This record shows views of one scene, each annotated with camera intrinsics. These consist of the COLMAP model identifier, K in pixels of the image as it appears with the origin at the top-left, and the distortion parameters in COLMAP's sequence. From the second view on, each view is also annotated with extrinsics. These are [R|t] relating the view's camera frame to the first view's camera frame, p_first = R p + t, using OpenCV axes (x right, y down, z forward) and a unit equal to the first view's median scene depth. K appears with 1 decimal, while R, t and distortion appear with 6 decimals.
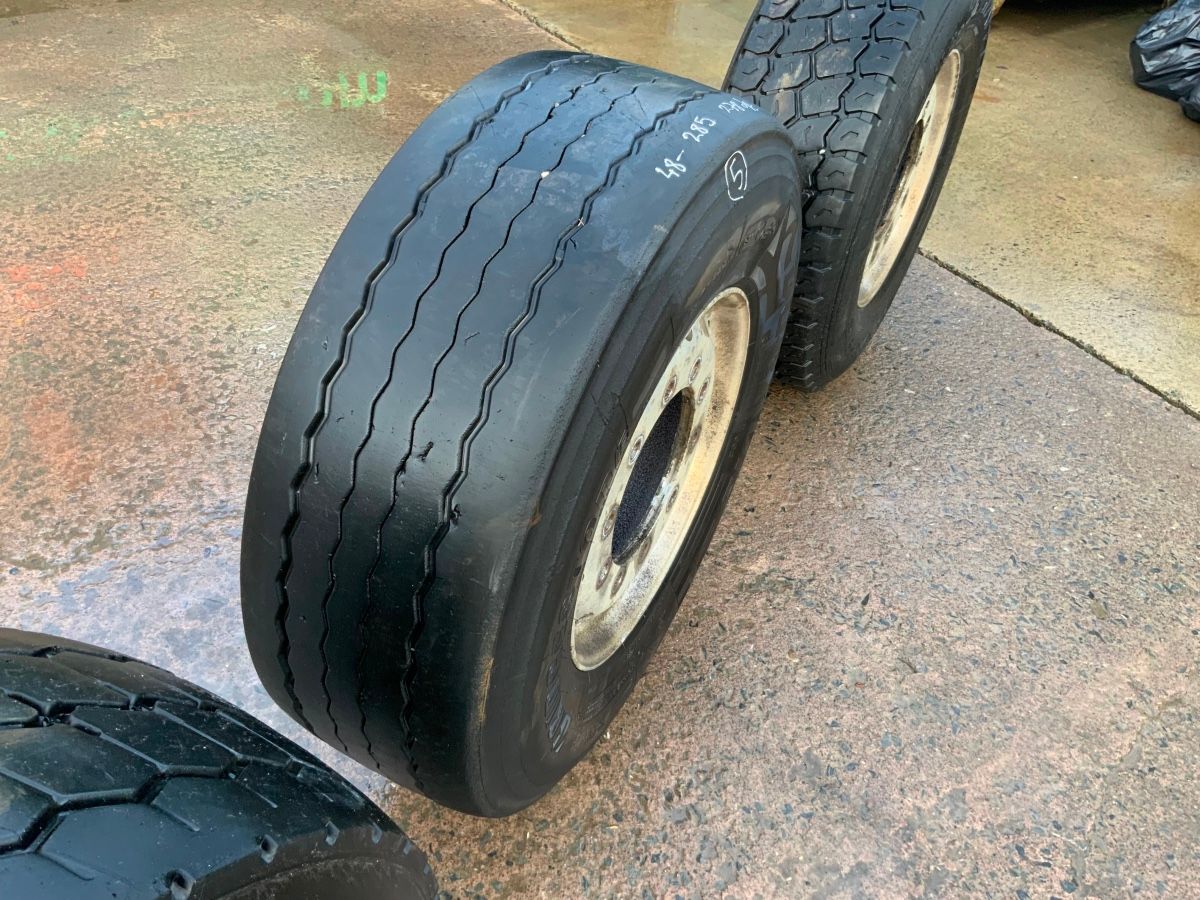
lens RADIAL K [[998.4, 0, 595.9], [0, 998.4, 448.8], [0, 0, 1]] dist [0.099960, -0.194176]
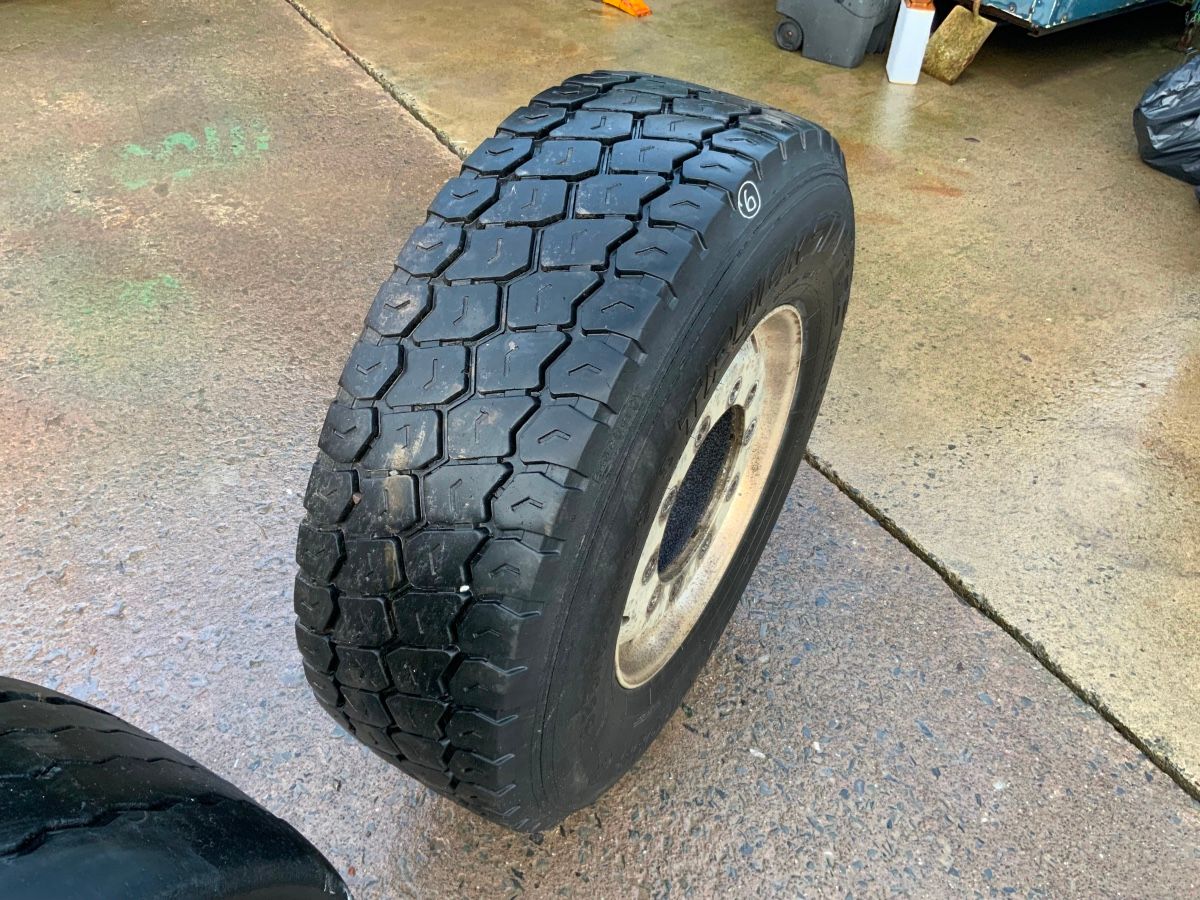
lens RADIAL K [[993.8, 0, 595.3], [0, 993.8, 450.2], [0, 0, 1]] dist [0.130809, -0.268164]
pose [[0.999519, -0.007335, -0.030139, 0.198621], [0.008178, 0.999576, 0.027954, -0.244391], [0.029921, -0.028187, 0.999155, 0.294998]]
